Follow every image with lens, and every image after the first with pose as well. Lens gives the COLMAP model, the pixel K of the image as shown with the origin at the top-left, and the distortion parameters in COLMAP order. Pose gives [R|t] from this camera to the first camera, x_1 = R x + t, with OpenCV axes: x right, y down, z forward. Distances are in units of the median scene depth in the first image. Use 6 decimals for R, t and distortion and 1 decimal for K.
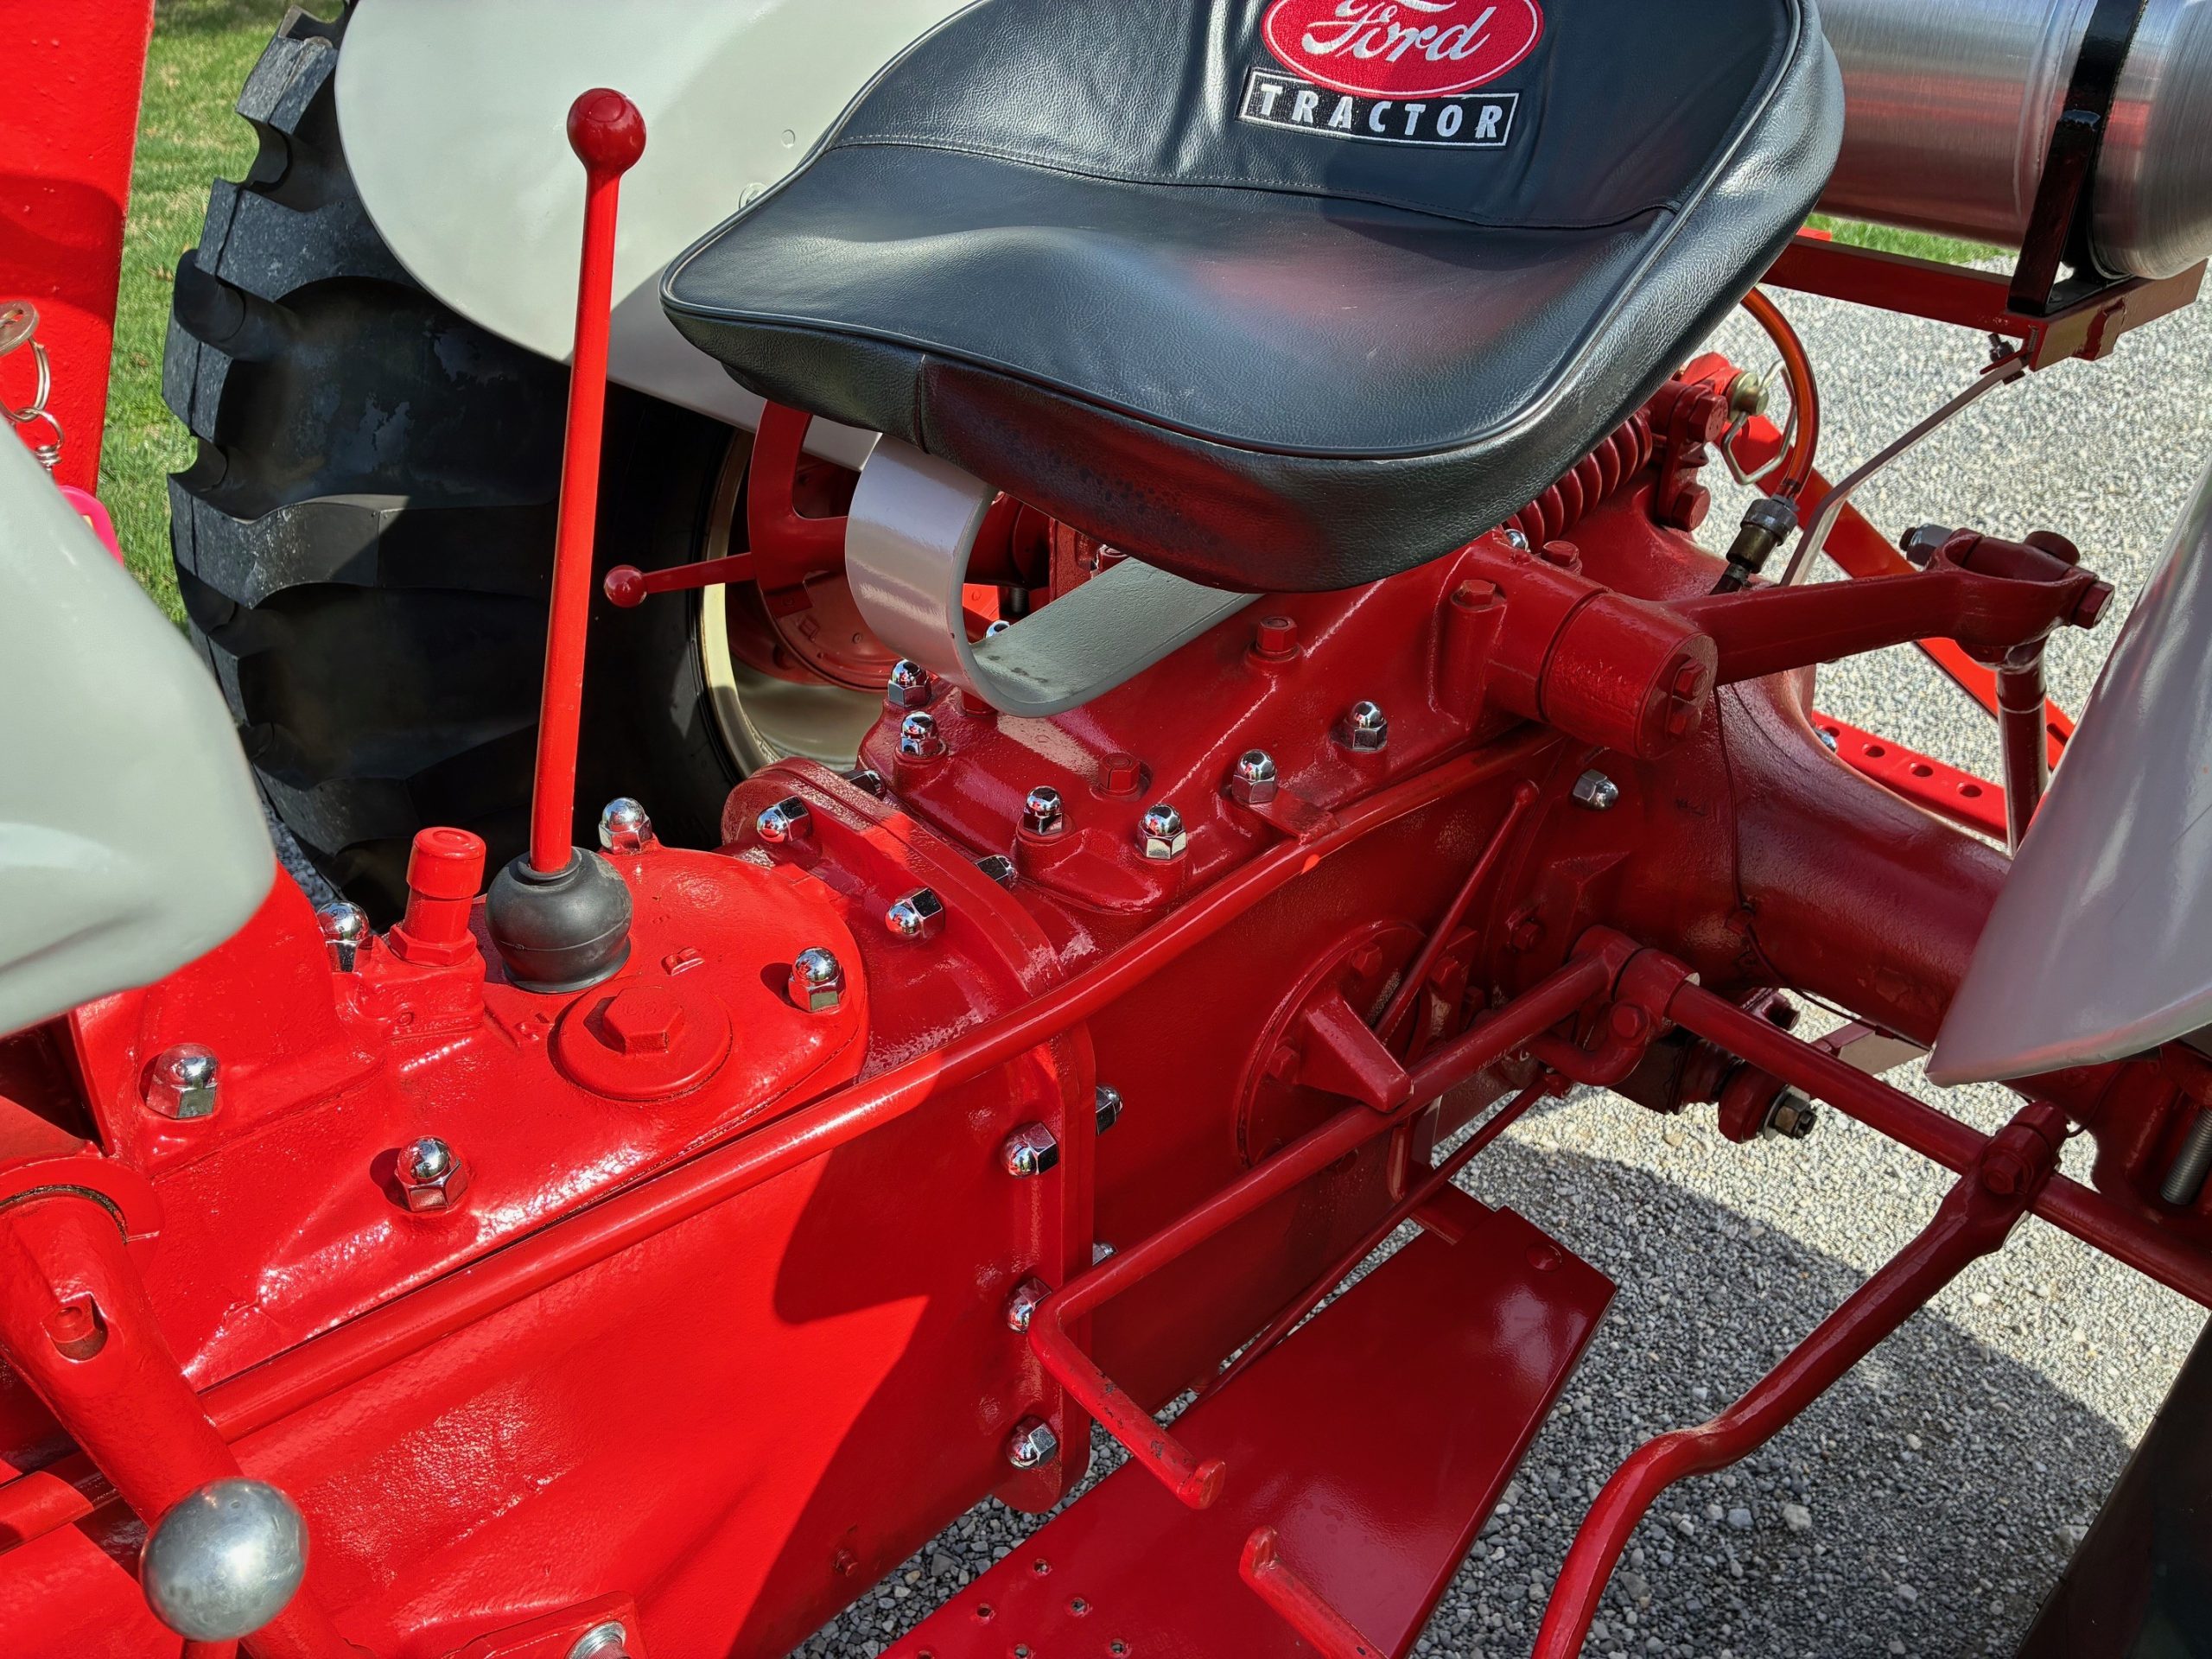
lens RADIAL K [[1682.7, 0, 1106.0], [0, 1682.7, 829.5], [0, 0, 1]] dist [0.078389, -0.113787]
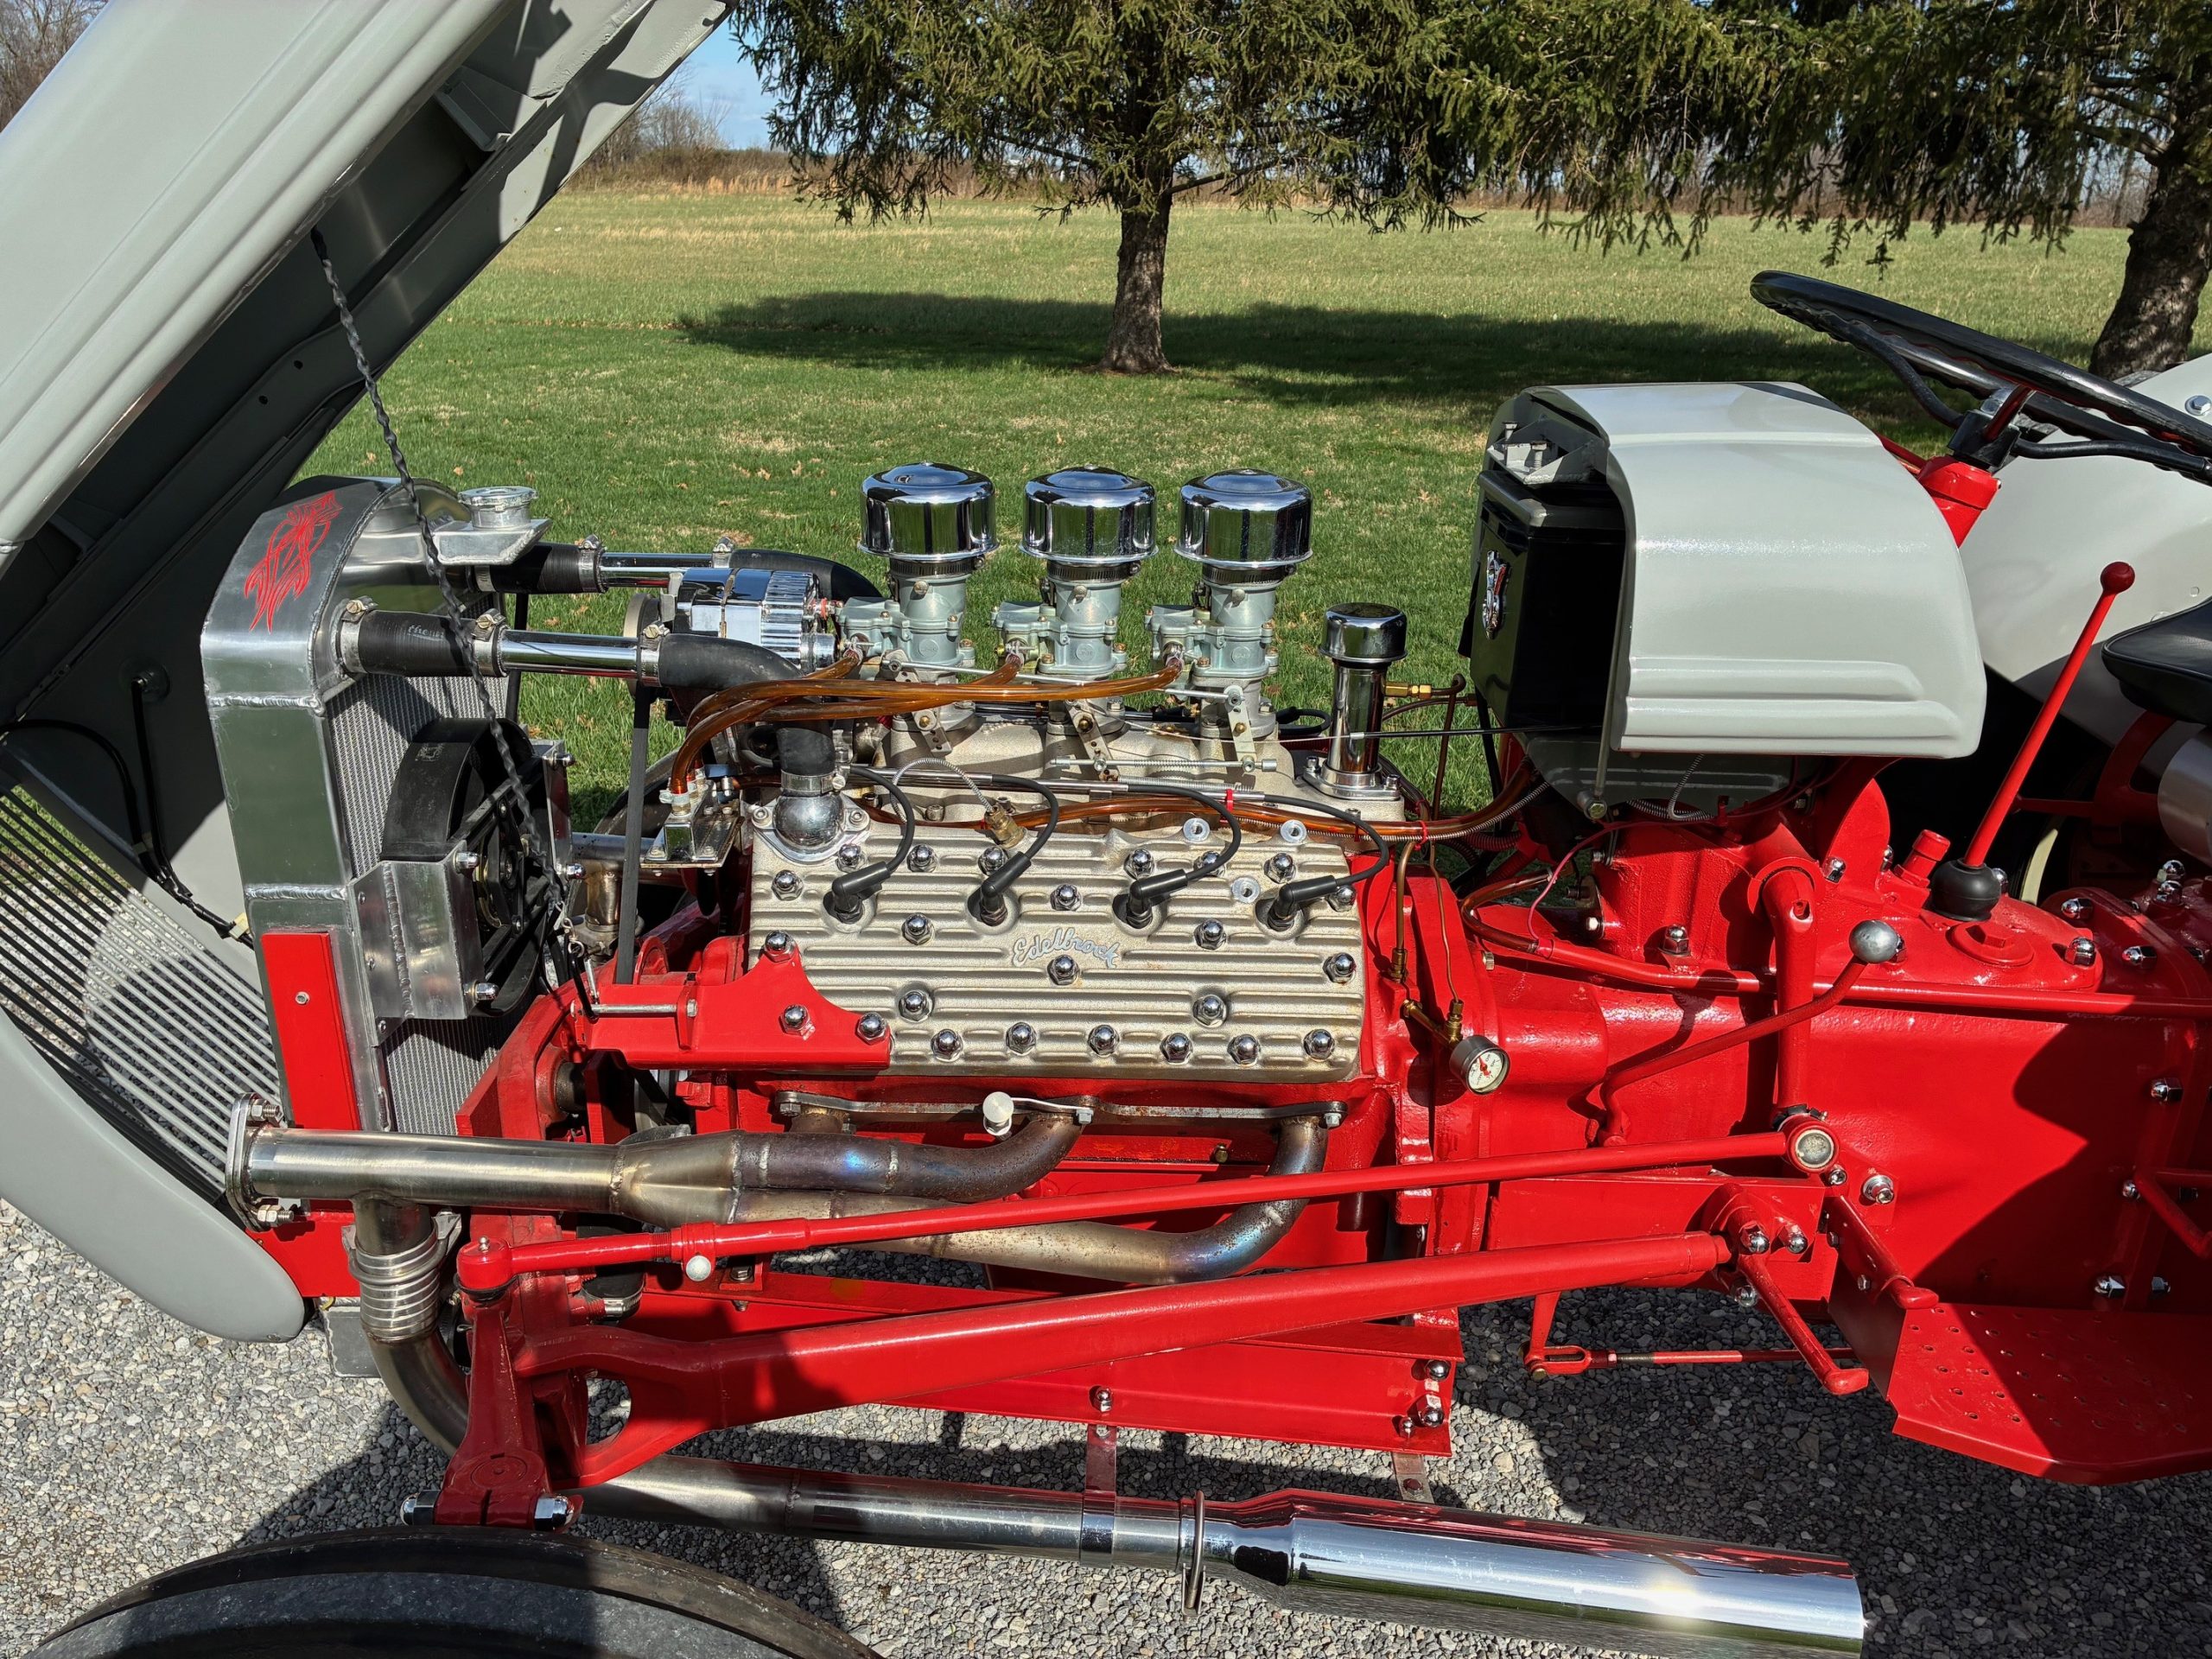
lens RADIAL K [[1682.7, 0, 1106.0], [0, 1682.7, 829.5], [0, 0, 1]] dist [0.078389, -0.113787]
pose [[0.724533, 0.247960, -0.643093, 0.225326], [-0.379551, 0.922367, -0.071976, 0.451939], [0.575321, 0.296235, 0.762398, -1.106600]]
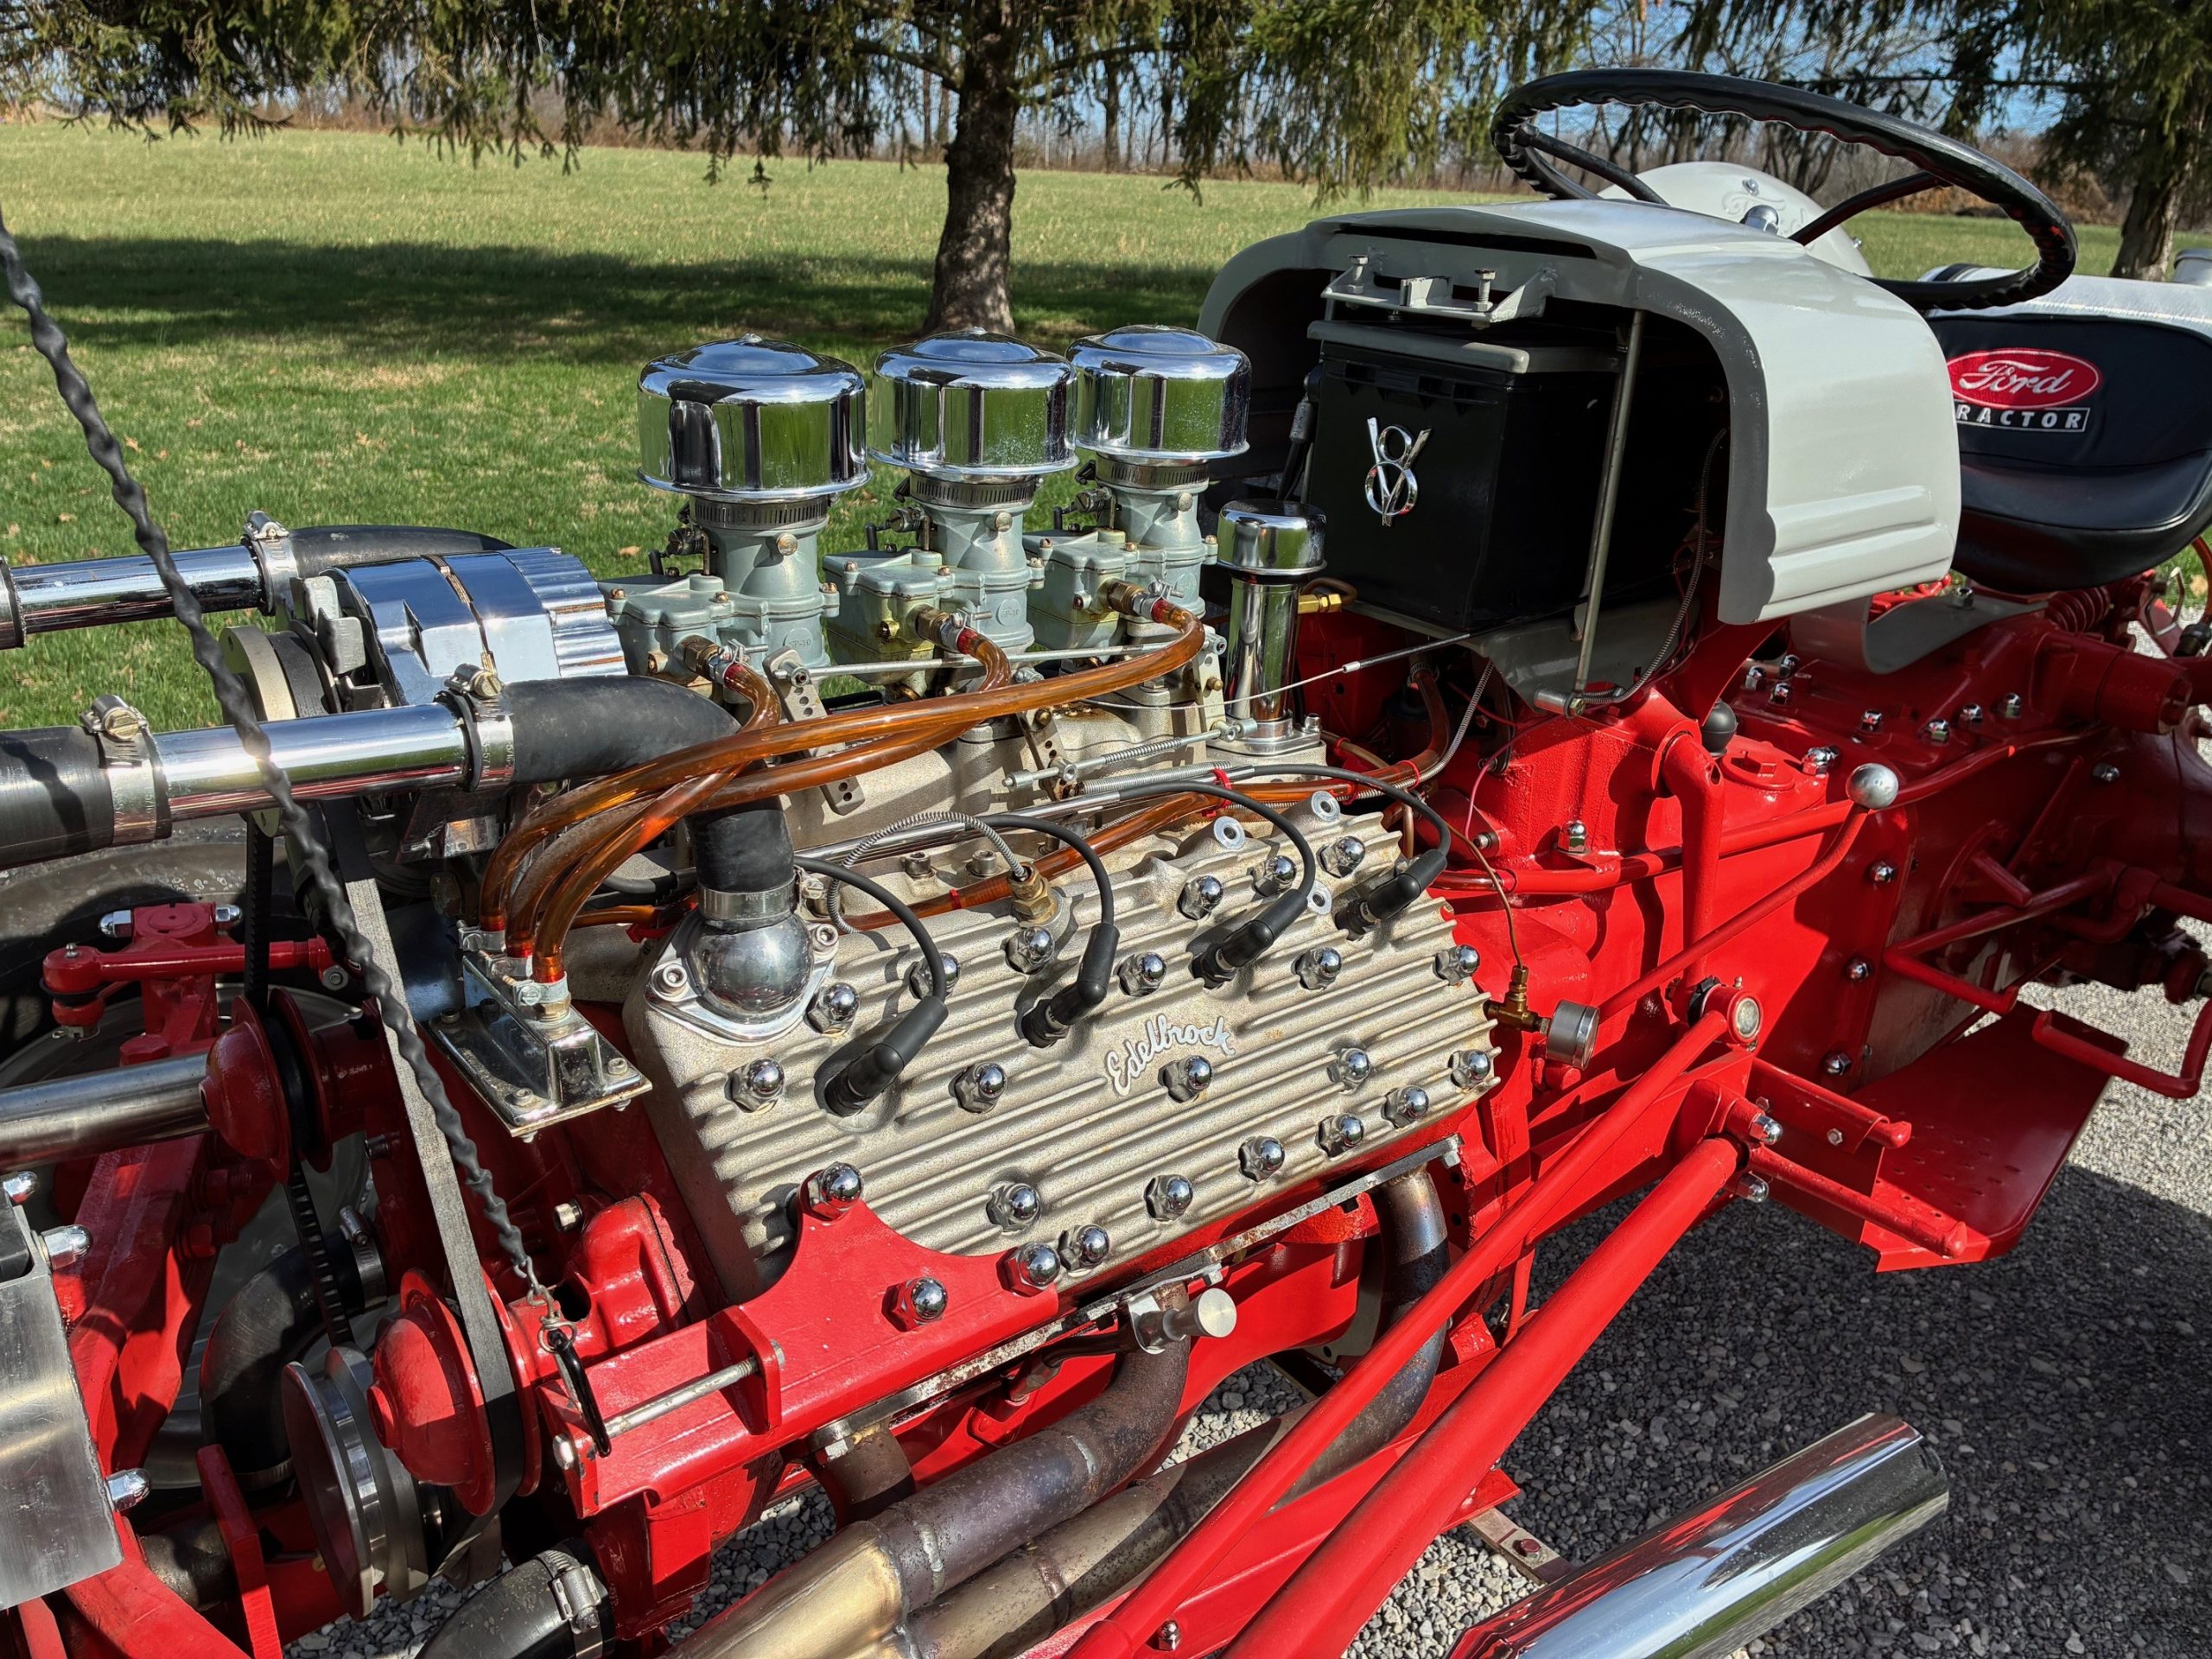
lens RADIAL K [[1682.7, 0, 1106.0], [0, 1682.7, 829.5], [0, 0, 1]] dist [0.078389, -0.113787]
pose [[0.996209, 0.057942, -0.064880, -0.755915], [-0.069220, 0.979752, -0.187870, 0.523230], [0.052681, 0.191648, 0.980049, -0.963332]]
